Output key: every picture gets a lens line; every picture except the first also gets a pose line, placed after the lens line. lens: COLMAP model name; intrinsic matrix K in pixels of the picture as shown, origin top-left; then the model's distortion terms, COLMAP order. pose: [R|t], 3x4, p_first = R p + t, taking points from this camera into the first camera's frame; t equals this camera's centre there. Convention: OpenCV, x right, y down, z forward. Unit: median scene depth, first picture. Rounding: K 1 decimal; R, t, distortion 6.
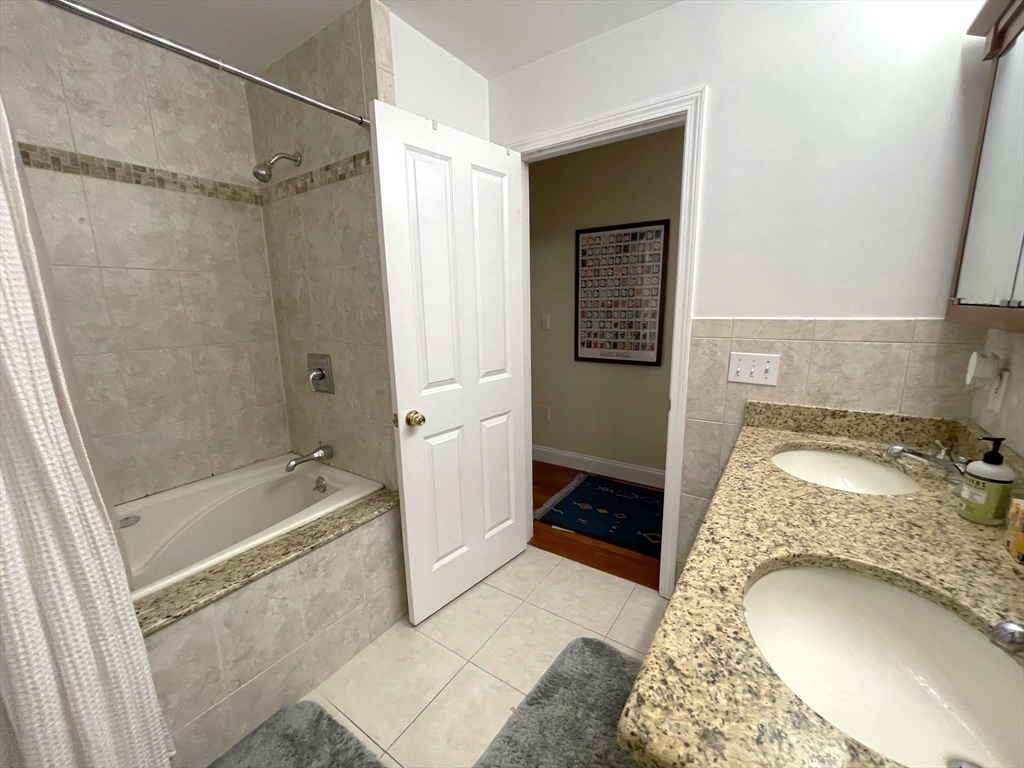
lens RADIAL K [[410.9, 0, 514.4], [0, 410.9, 386.0], [0, 0, 1]] dist [0.002974, 0.000219]
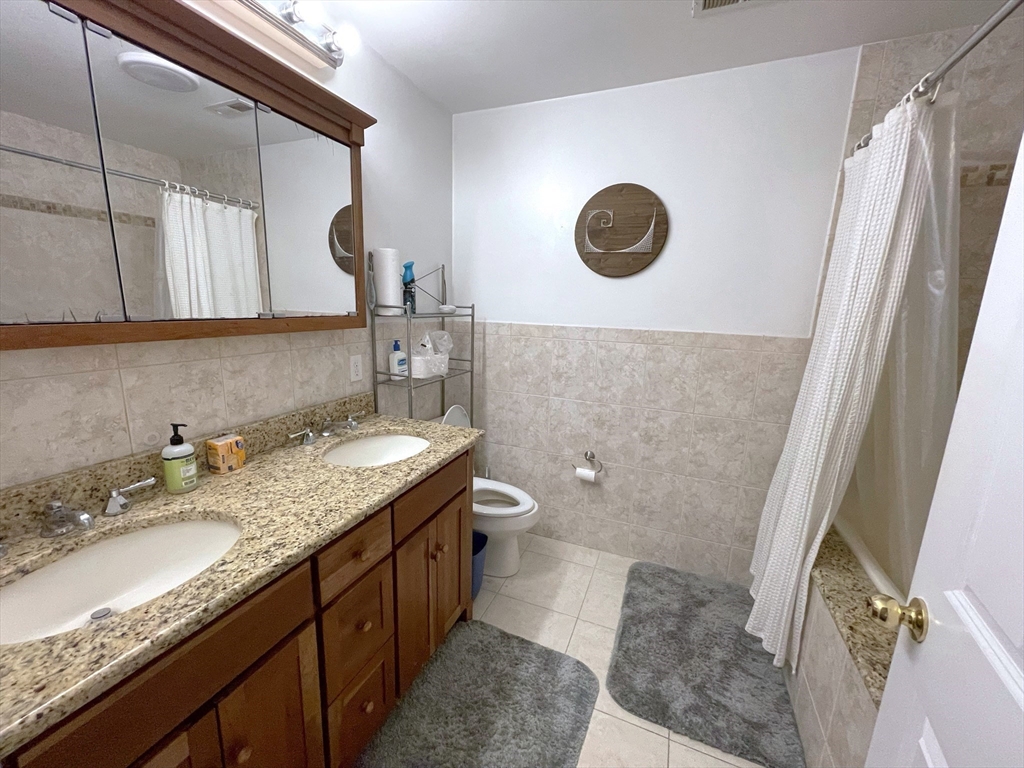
lens RADIAL K [[410.9, 0, 510.3], [0, 410.9, 386.0], [0, 0, 1]] dist [0.002974, 0.000219]
pose [[-0.981262, 0.029954, -0.190334, 0.375751], [-0.049032, 0.916500, 0.397018, -0.505065], [0.186334, 0.398911, -0.897858, 2.156308]]
